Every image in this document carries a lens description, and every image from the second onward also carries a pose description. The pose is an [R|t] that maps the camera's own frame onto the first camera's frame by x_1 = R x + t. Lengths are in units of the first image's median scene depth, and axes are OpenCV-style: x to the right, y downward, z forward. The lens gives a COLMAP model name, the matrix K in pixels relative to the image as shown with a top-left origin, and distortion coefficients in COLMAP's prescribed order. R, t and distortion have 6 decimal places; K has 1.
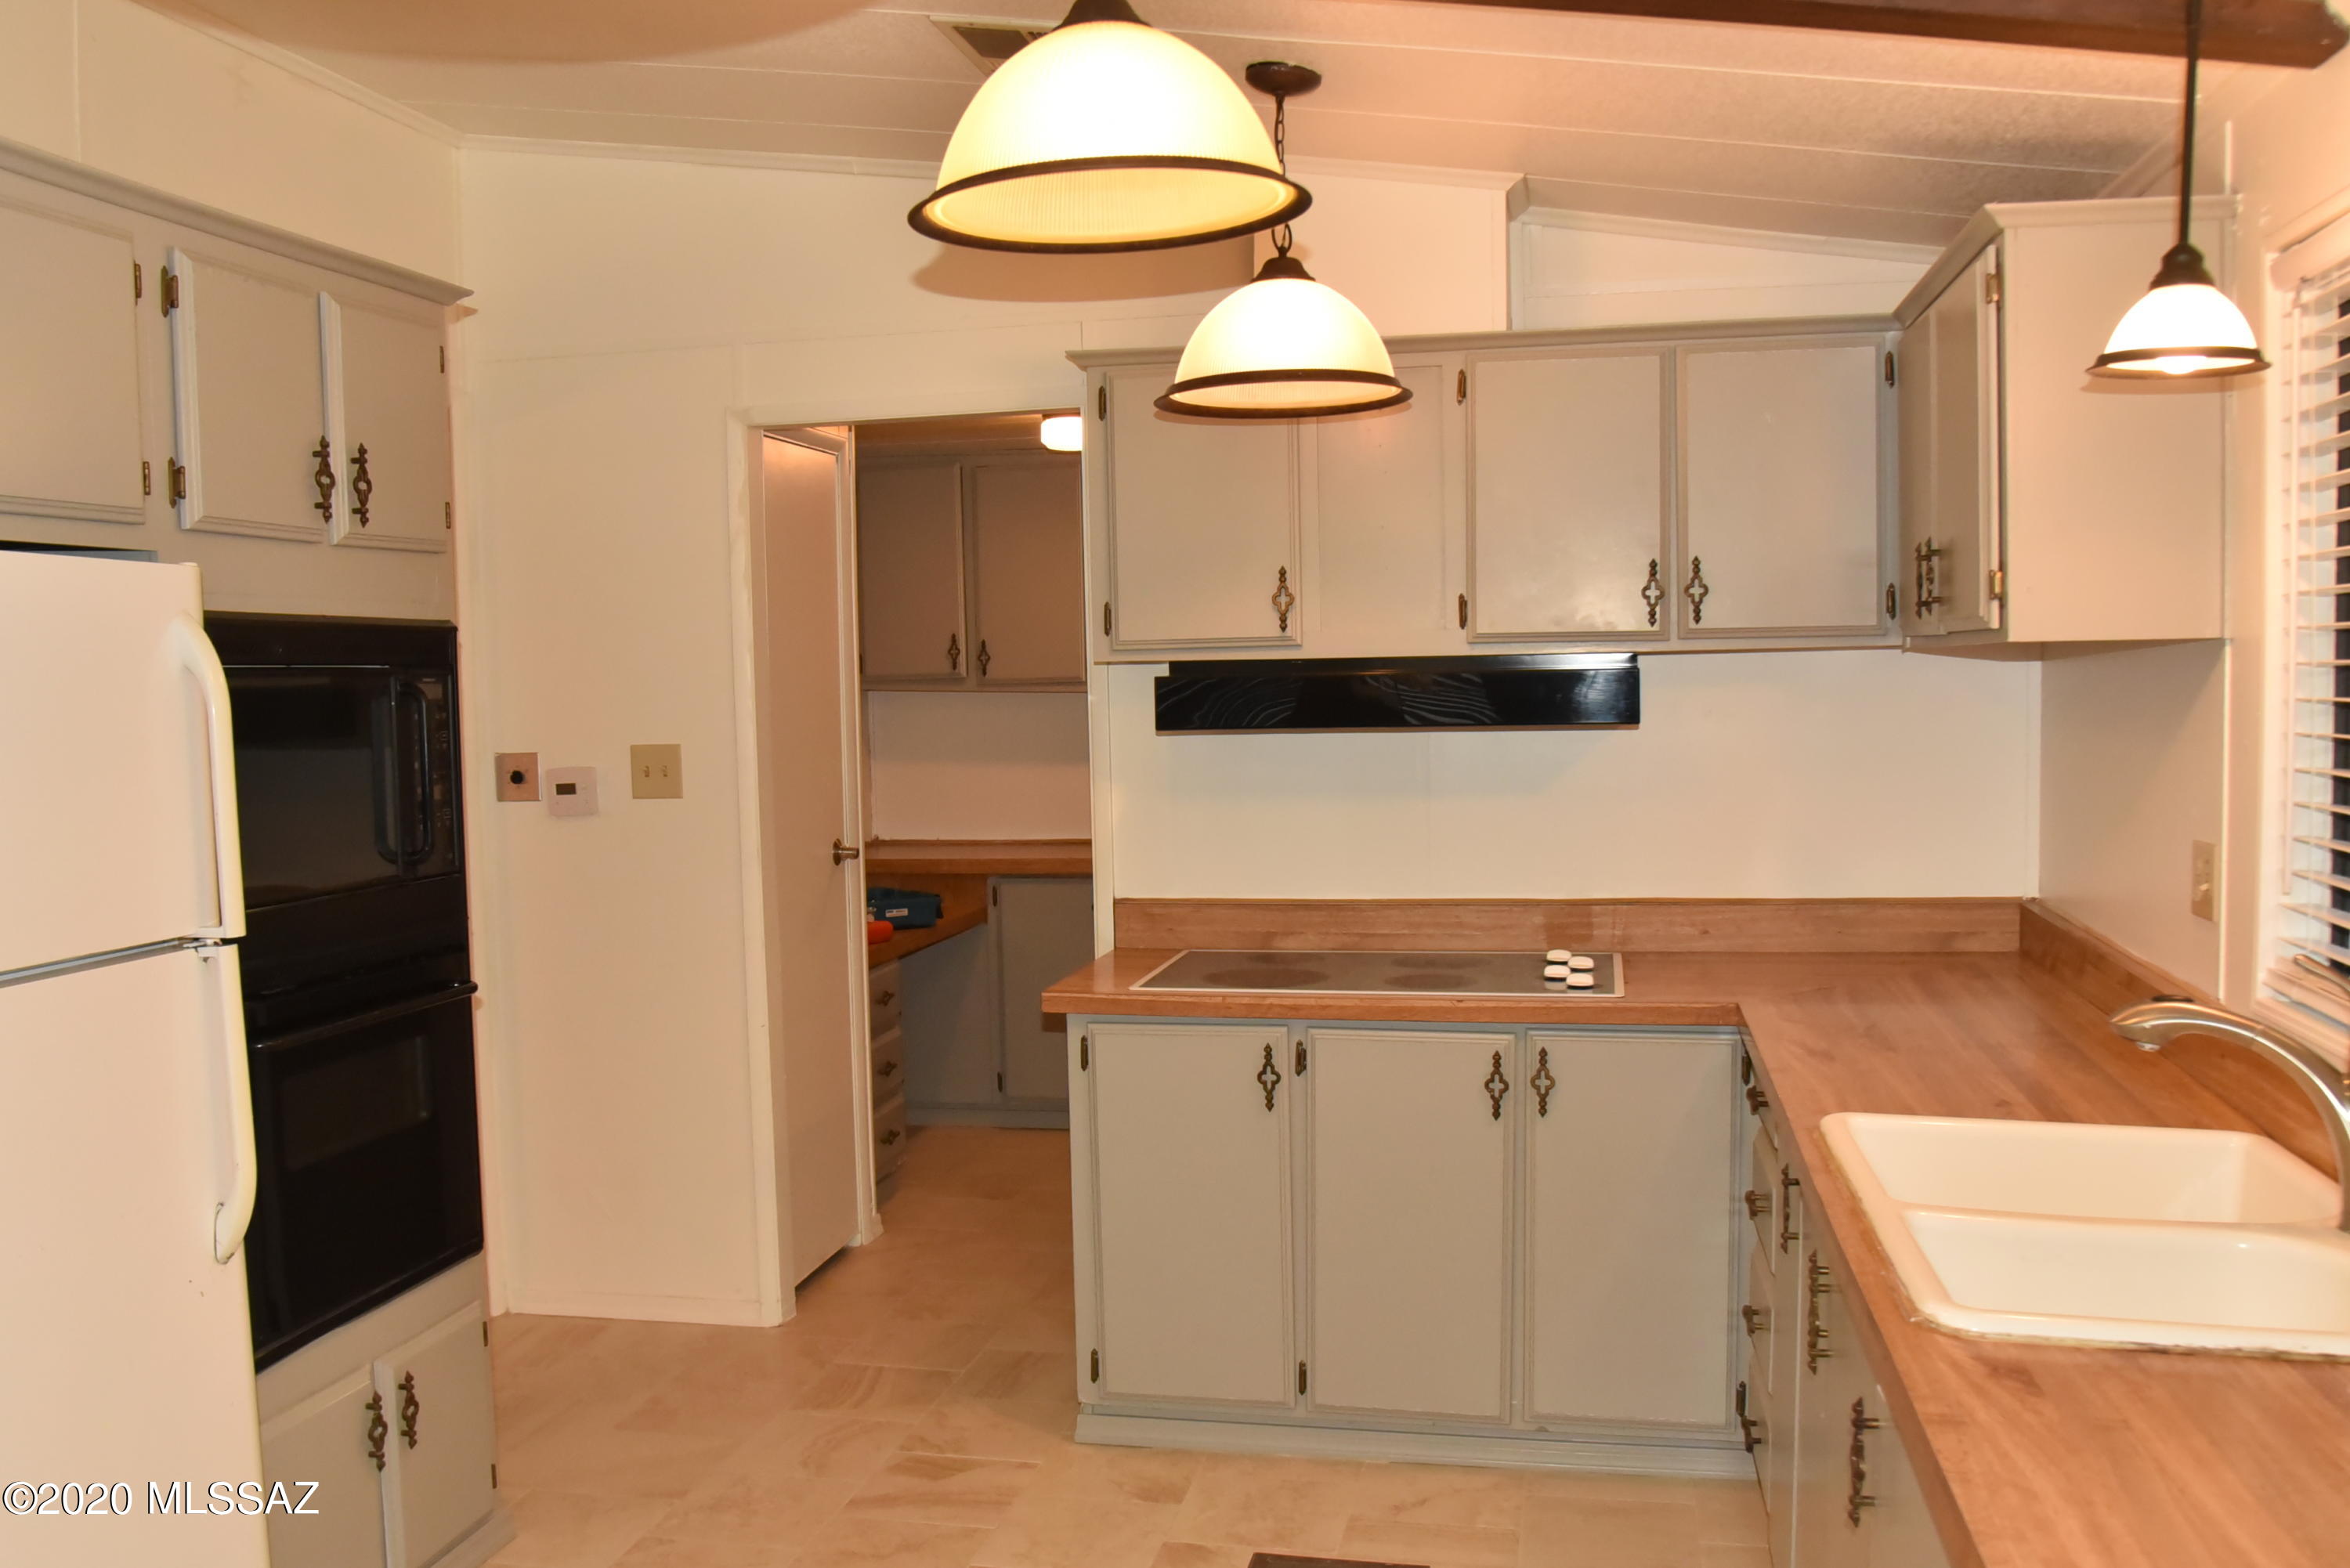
lens RADIAL K [[2008.6, 0, 1117.5], [0, 2008.6, 808.7], [0, 0, 1]] dist [-0.106613, 0.079375]
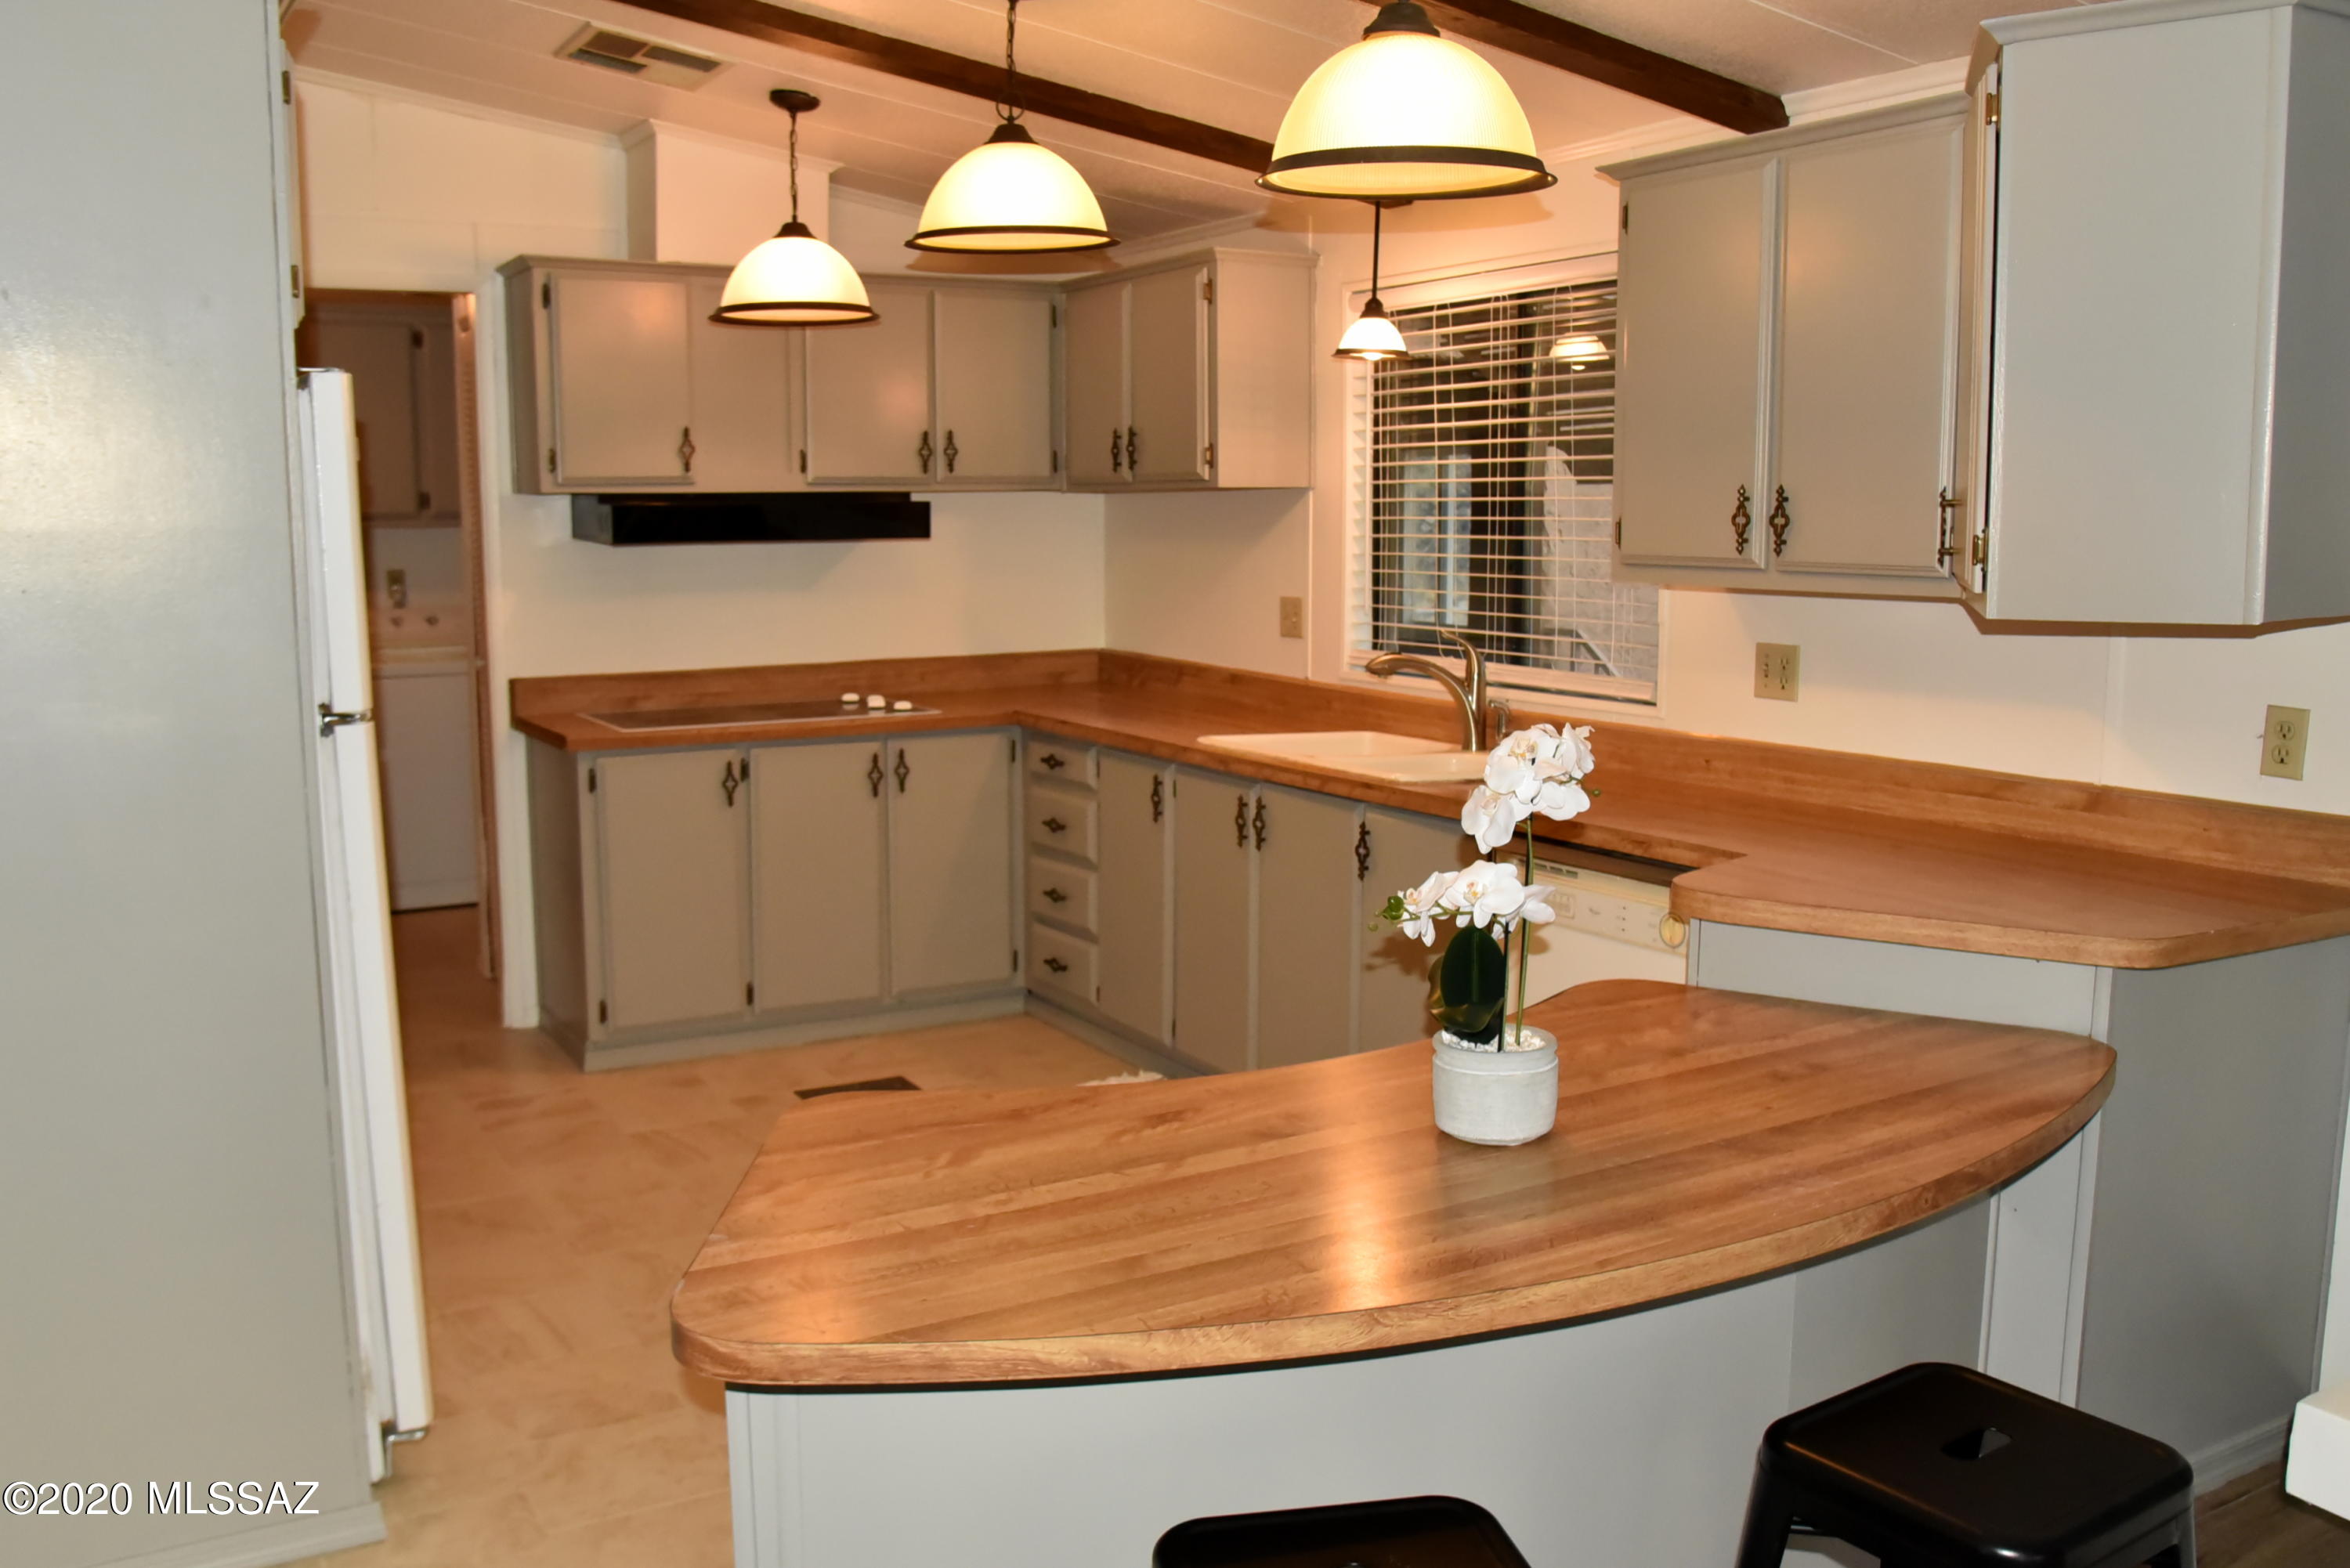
lens RADIAL K [[2008.6, 0, 1132.1], [0, 2008.6, 812.7], [0, 0, 1]] dist [-0.106613, 0.079375]
pose [[0.732111, -0.081993, 0.676233, -0.645396], [0.035387, 0.995967, 0.082450, 0.044046], [-0.680266, -0.036433, 0.732060, -0.233684]]
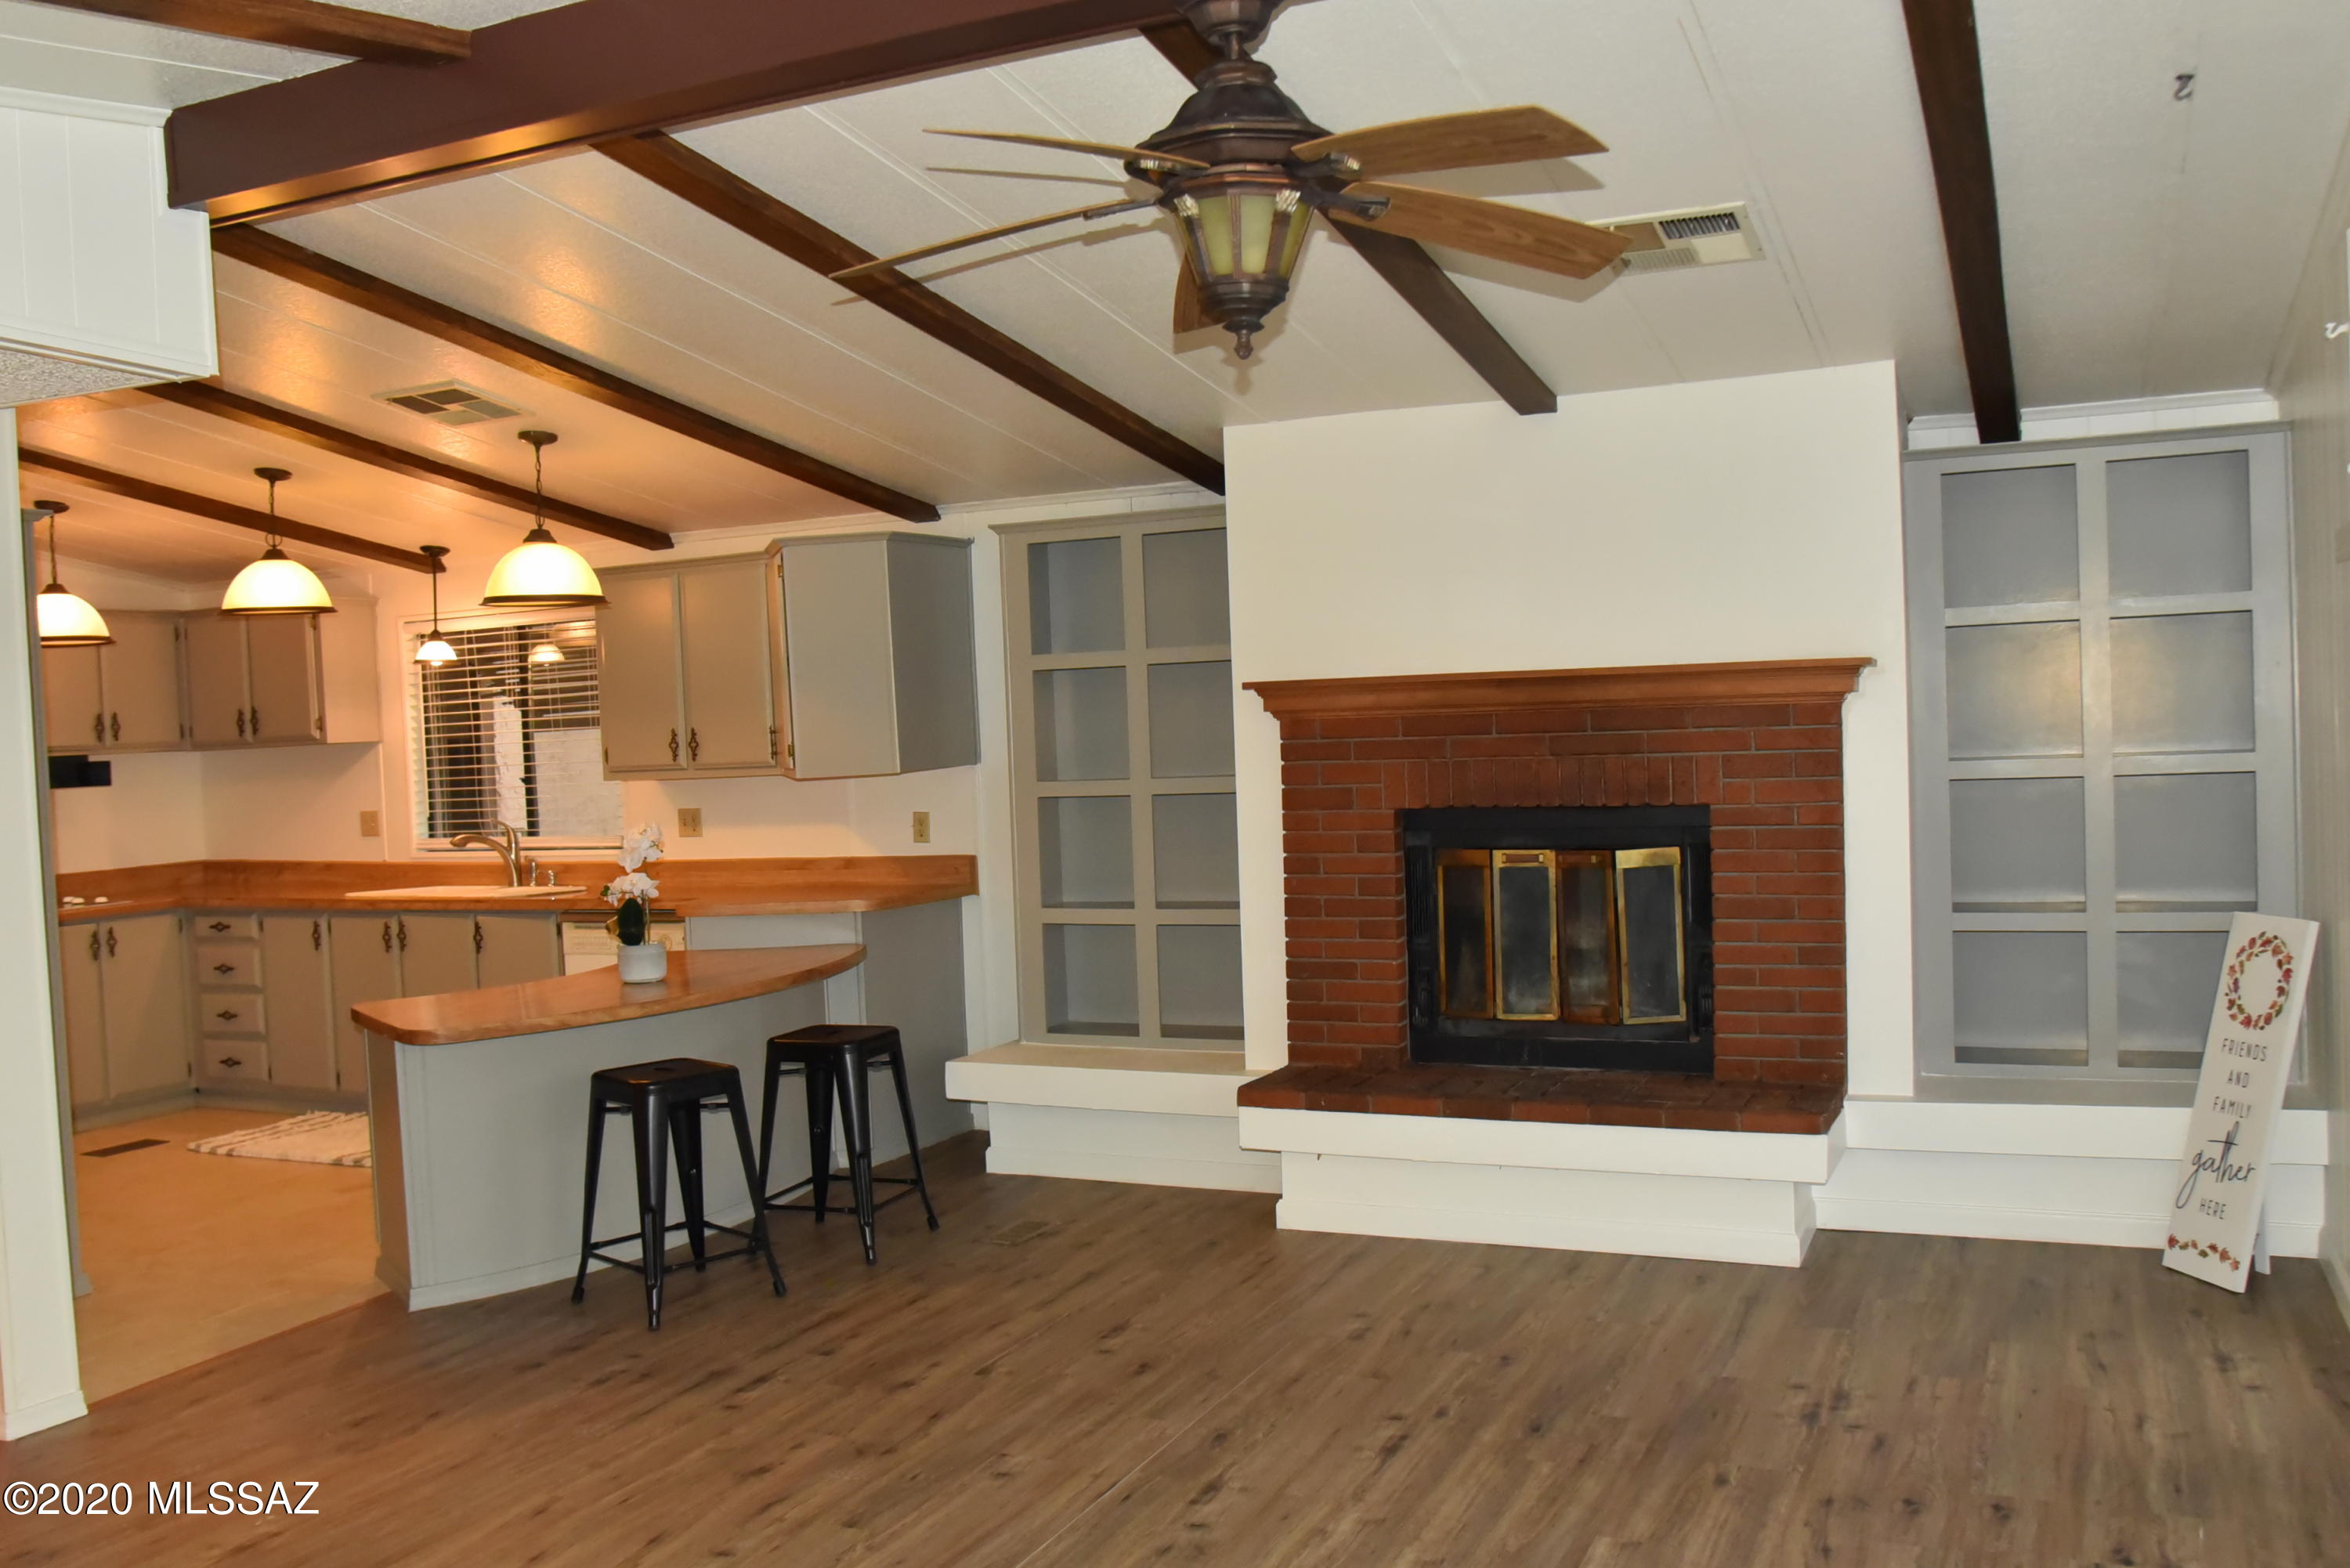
lens RADIAL K [[2008.6, 0, 1156.1], [0, 2008.6, 791.1], [0, 0, 1]] dist [-0.106613, 0.079375]
pose [[0.210975, -0.018176, 0.977322, -1.564084], [0.107868, 0.994154, -0.004796, 0.096504], [-0.971521, 0.106434, 0.211702, -0.589150]]
